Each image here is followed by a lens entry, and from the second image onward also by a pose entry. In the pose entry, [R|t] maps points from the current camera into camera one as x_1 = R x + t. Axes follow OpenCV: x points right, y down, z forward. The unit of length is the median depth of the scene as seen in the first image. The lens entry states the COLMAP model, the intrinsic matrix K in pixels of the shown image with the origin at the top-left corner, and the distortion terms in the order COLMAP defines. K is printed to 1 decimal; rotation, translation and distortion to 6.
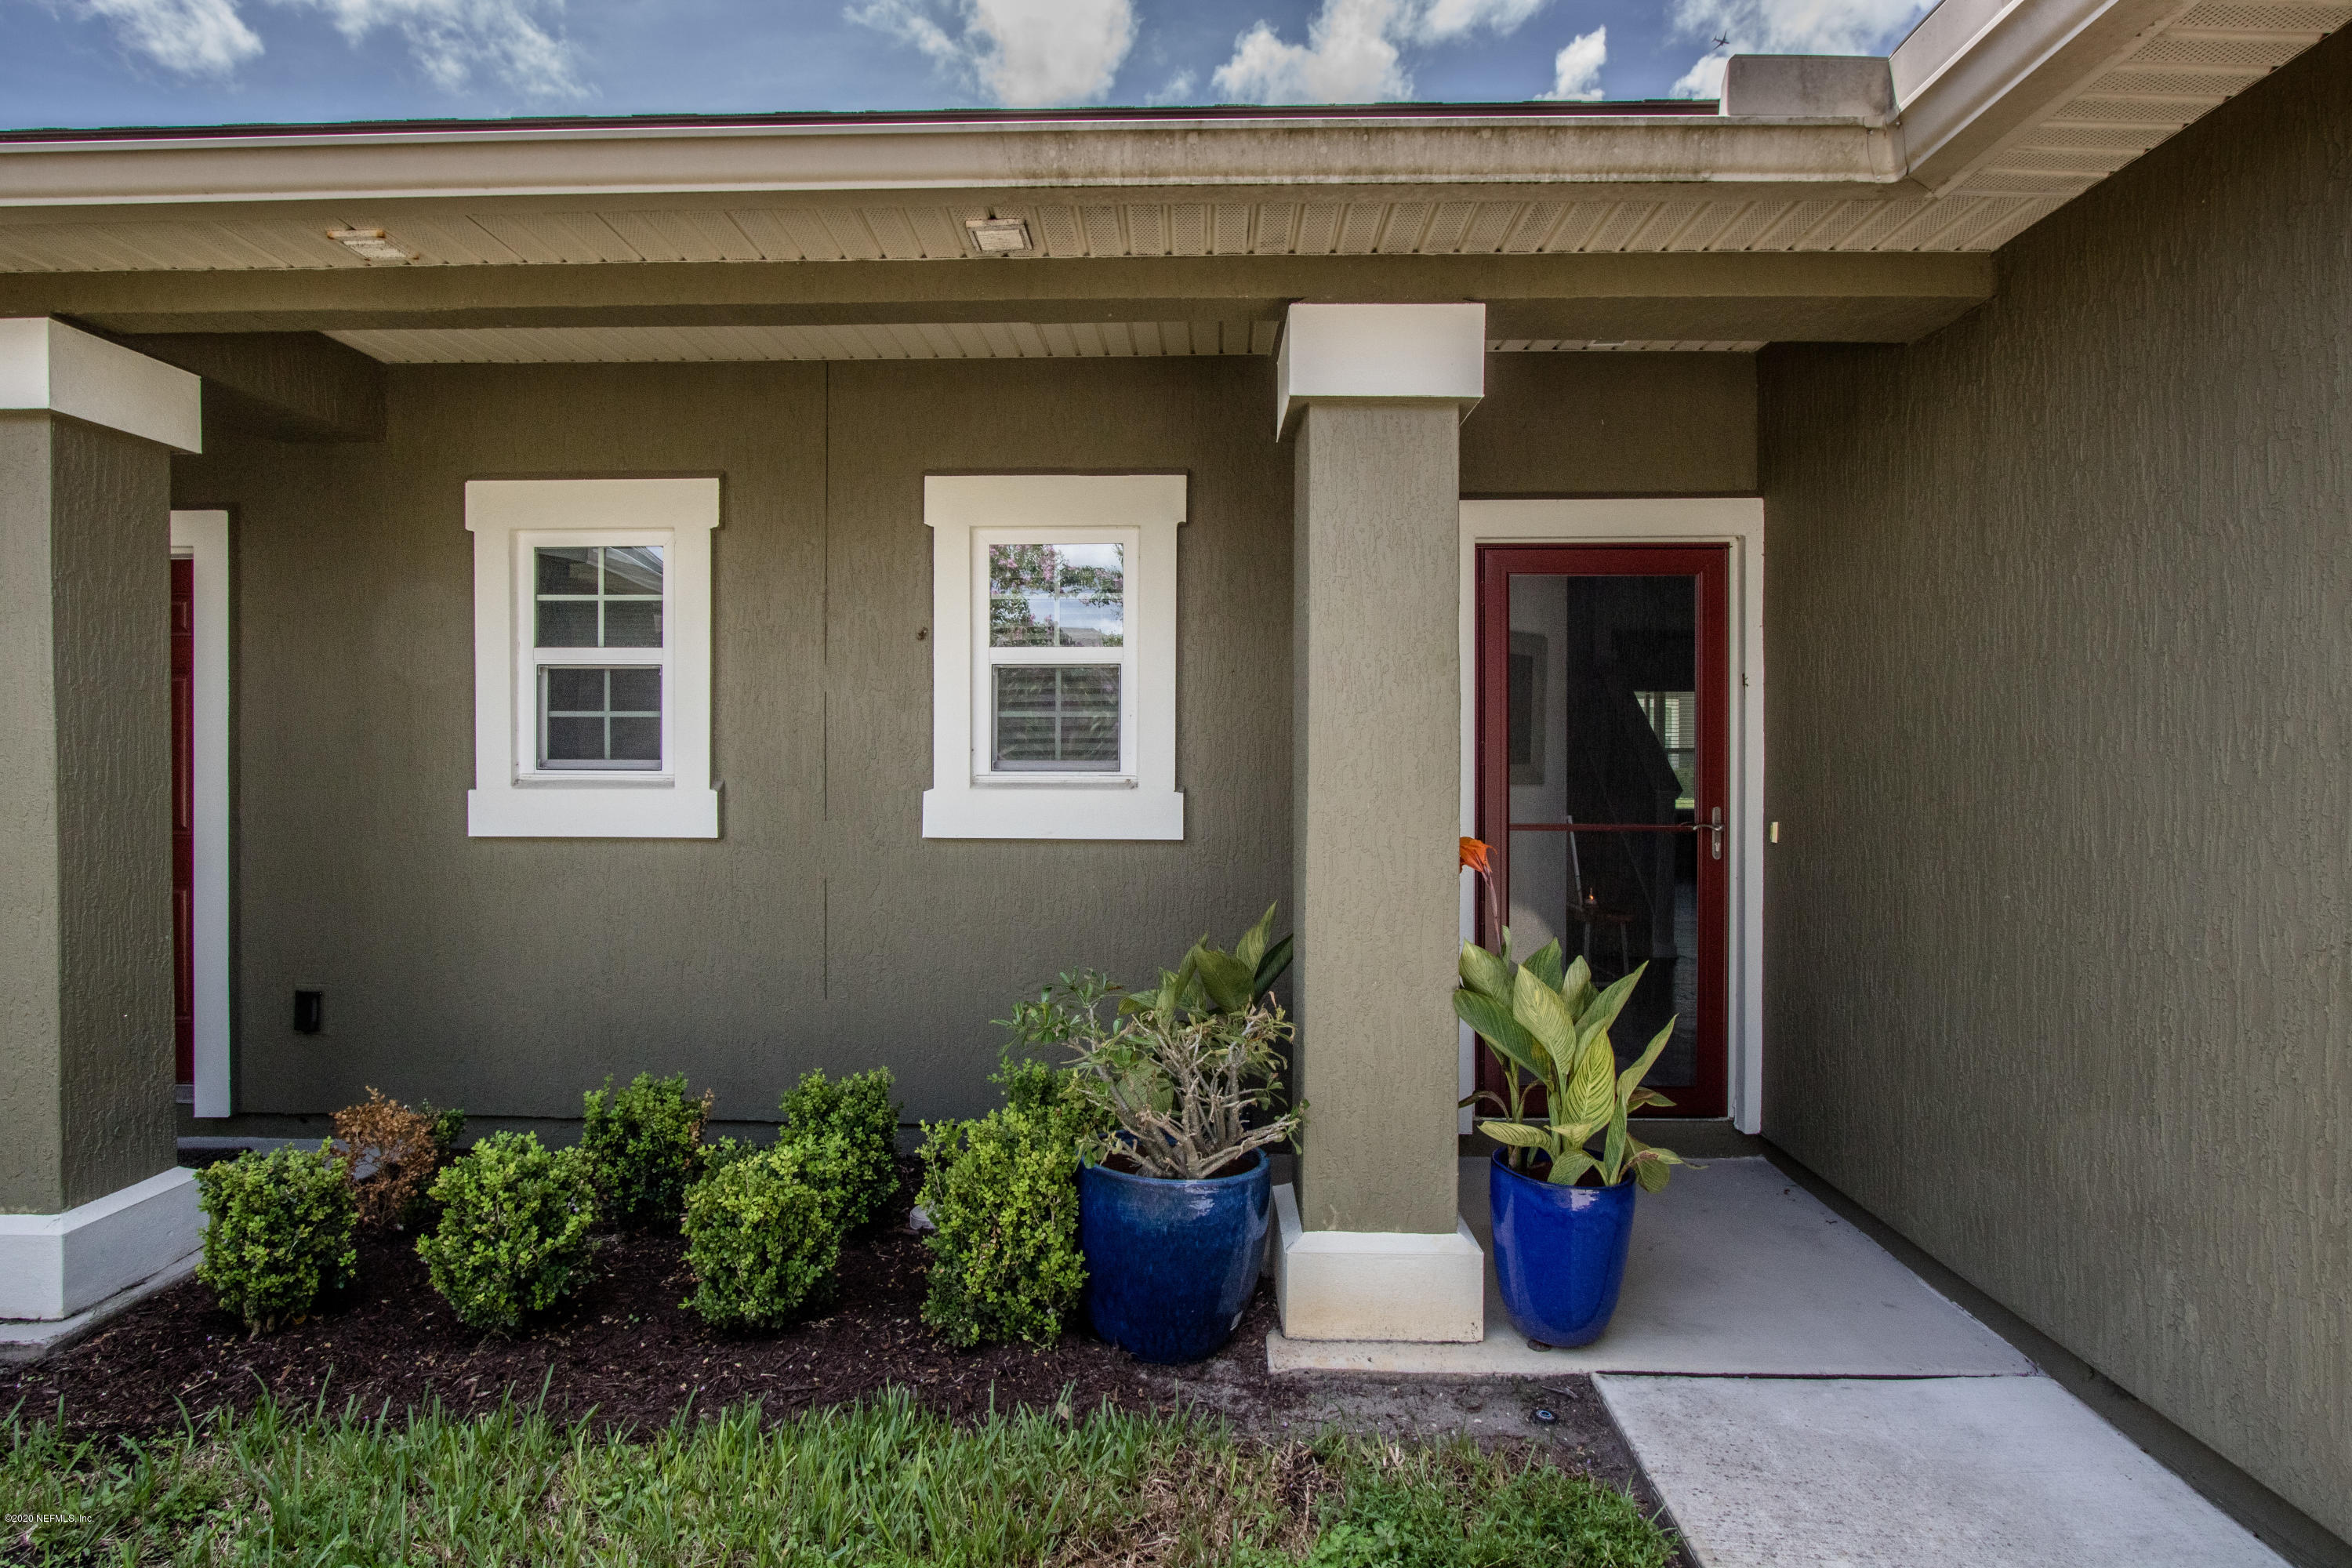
lens RADIAL K [[1301.9, 0, 1176.0], [0, 1301.9, 784.0], [0, 0, 1]] dist [-0.003909, -0.000433]
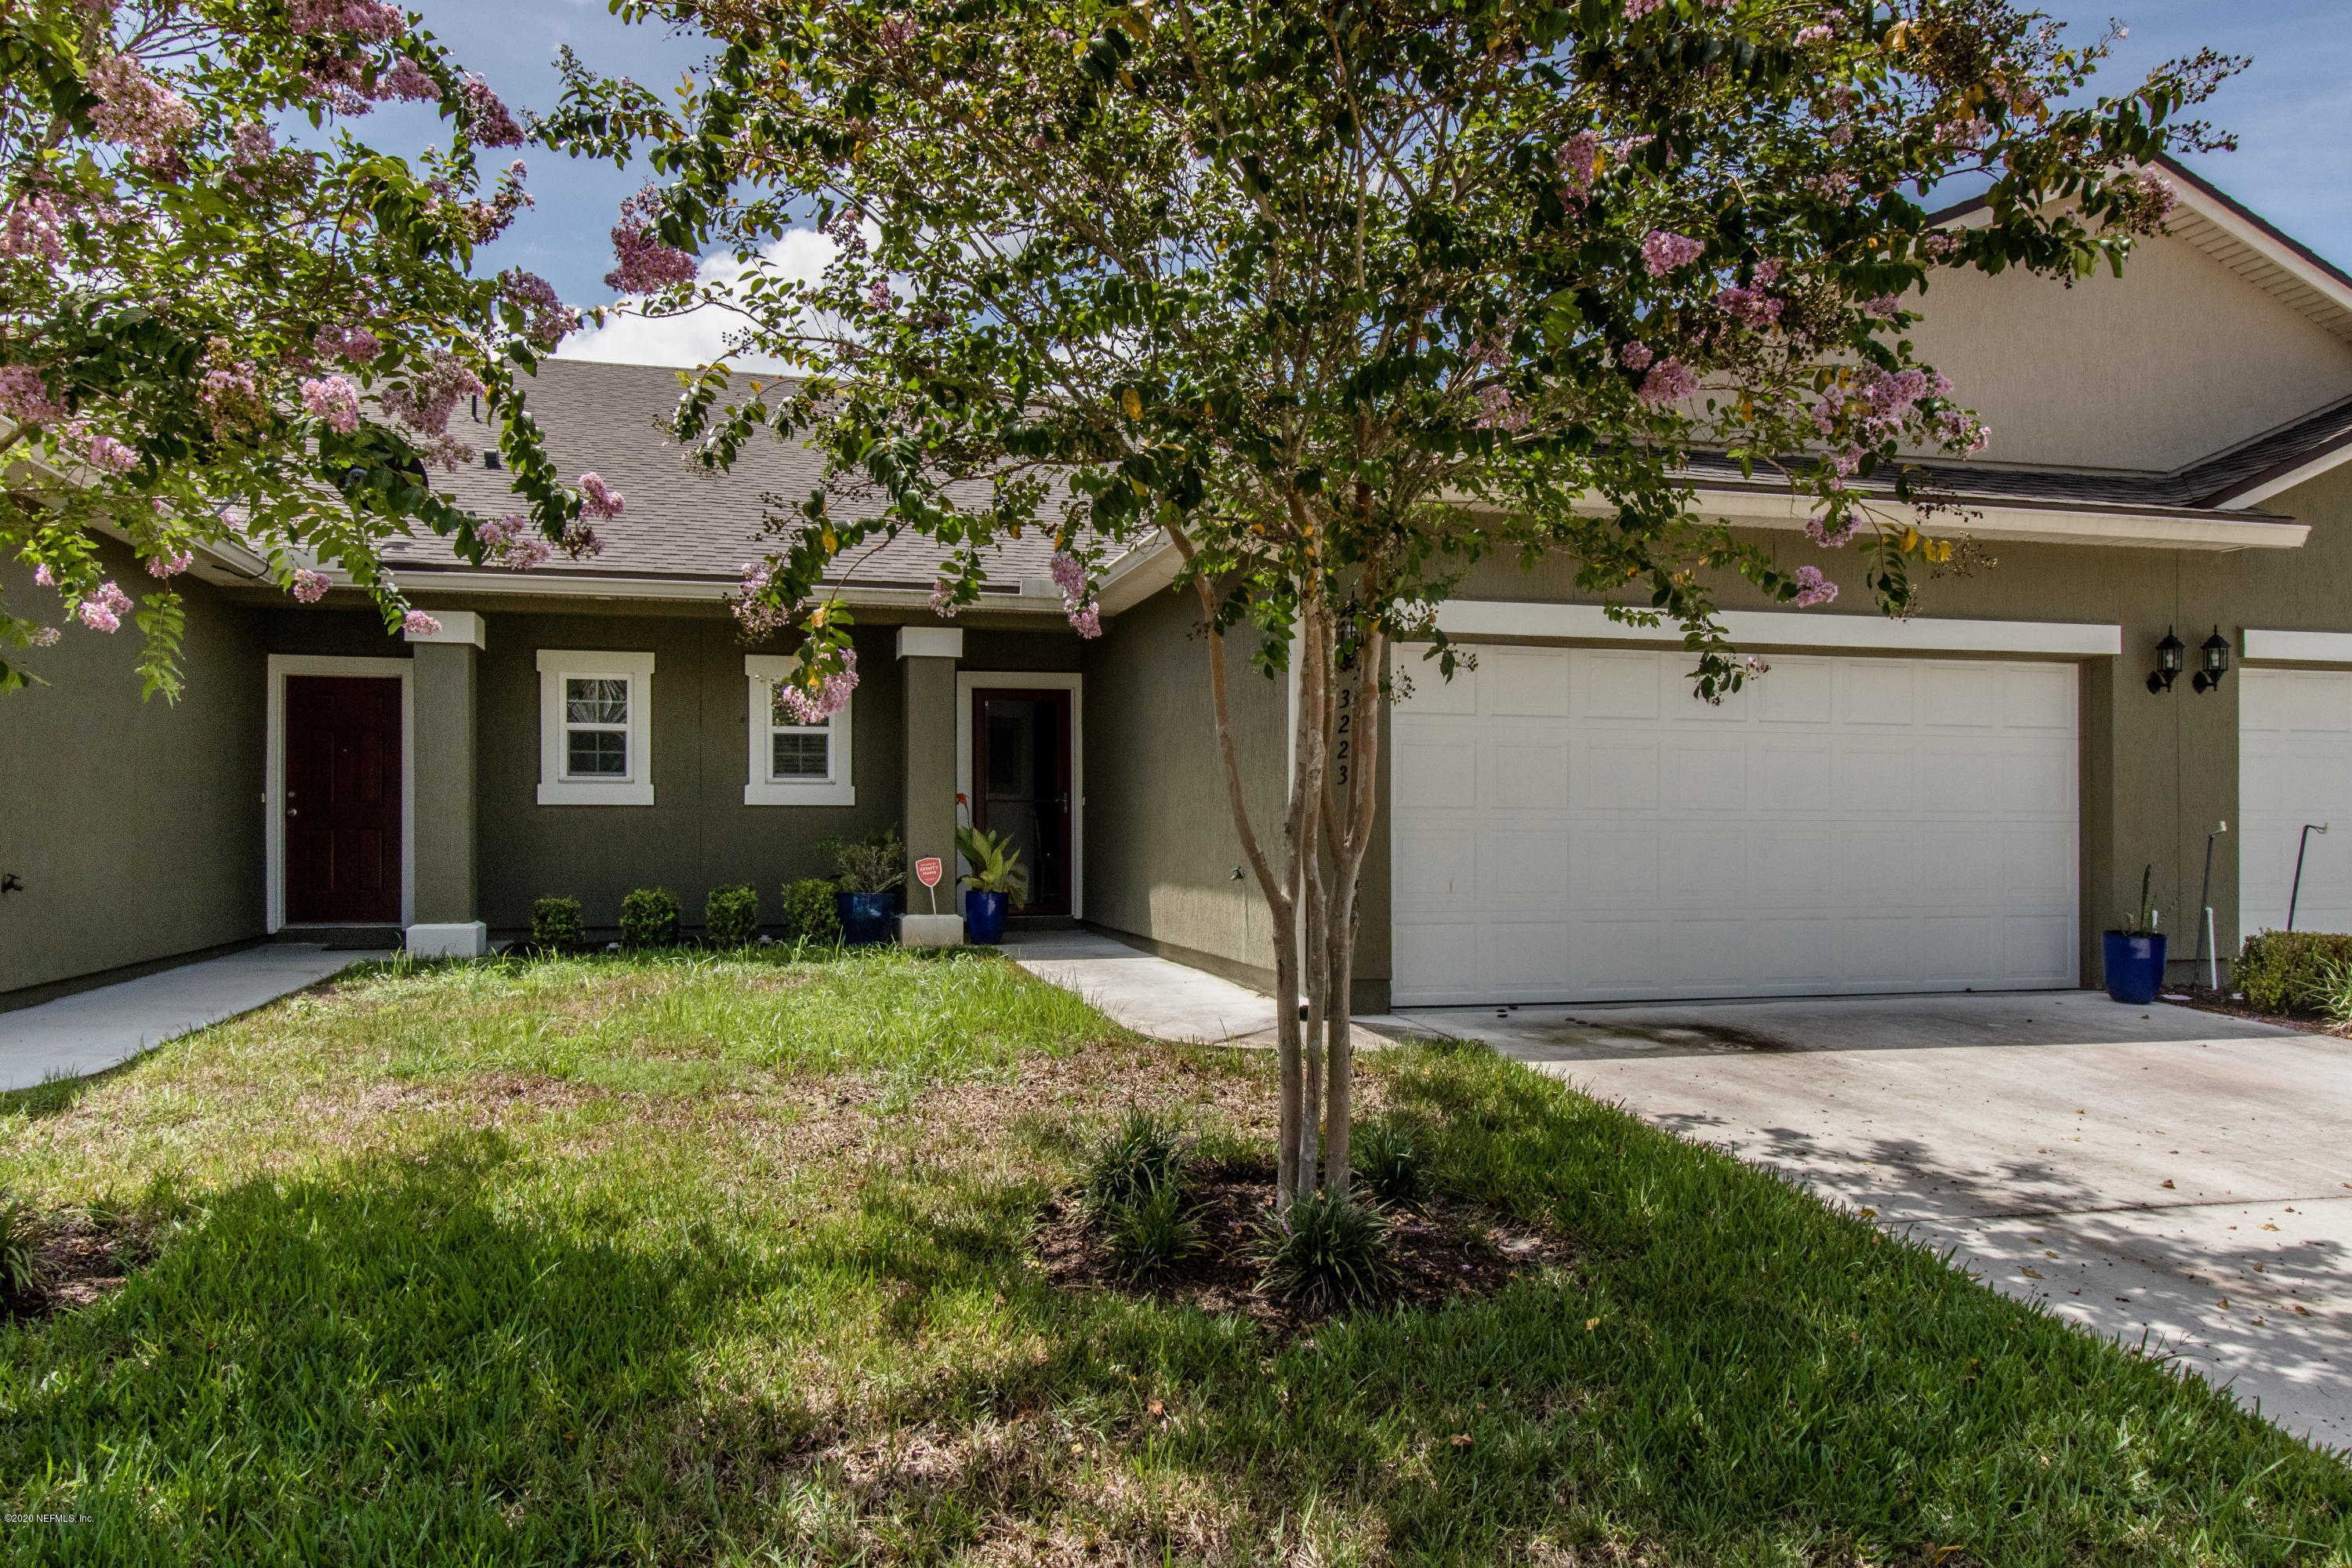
lens RADIAL K [[1678.4, 0, 1176.0], [0, 1678.4, 784.0], [0, 0, 1]] dist [-0.001836, -0.000203]
pose [[0.957913, 0.005168, 0.287014, -0.317234], [0.006705, 0.999162, -0.040369, 0.132078], [-0.286982, 0.040594, 0.957075, -2.175491]]
